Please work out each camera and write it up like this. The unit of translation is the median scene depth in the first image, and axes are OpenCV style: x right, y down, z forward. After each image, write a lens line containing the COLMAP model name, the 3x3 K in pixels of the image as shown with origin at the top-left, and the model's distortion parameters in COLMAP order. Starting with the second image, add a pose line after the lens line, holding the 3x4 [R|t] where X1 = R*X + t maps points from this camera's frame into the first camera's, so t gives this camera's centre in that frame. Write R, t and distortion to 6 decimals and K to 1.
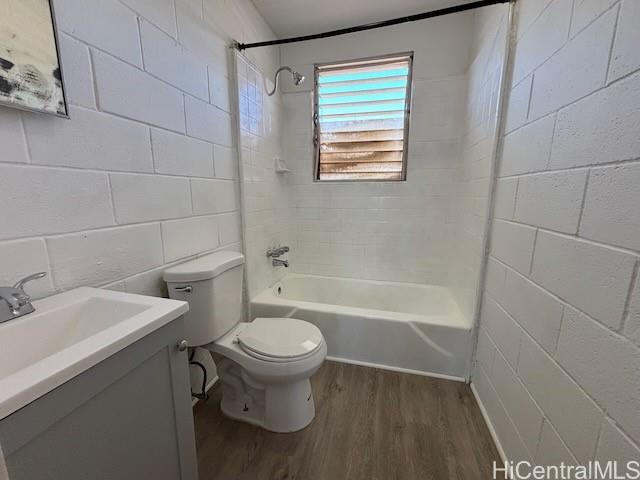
lens RADIAL K [[258.0, 0, 319.2], [0, 258.0, 239.1], [0, 0, 1]] dist [0.002881, 0.000301]
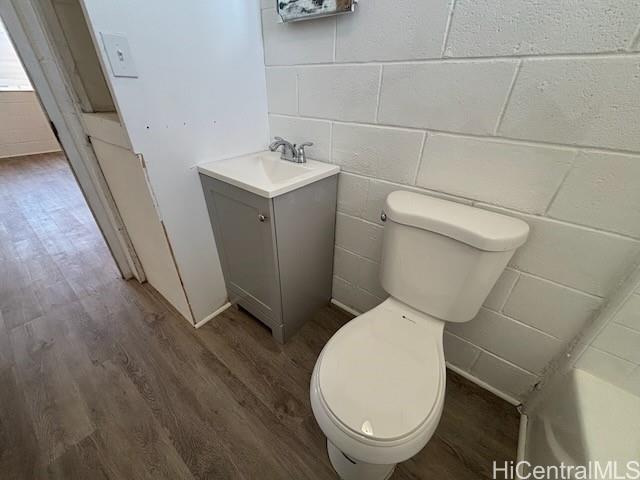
lens RADIAL K [[258.0, 0, 319.2], [0, 258.0, 239.1], [0, 0, 1]] dist [0.002881, 0.000301]
pose [[-0.401308, 0.460749, -0.791620, 0.290042], [-0.183685, 0.806226, 0.562369, -0.191739], [0.897336, 0.371092, -0.238913, 1.053269]]
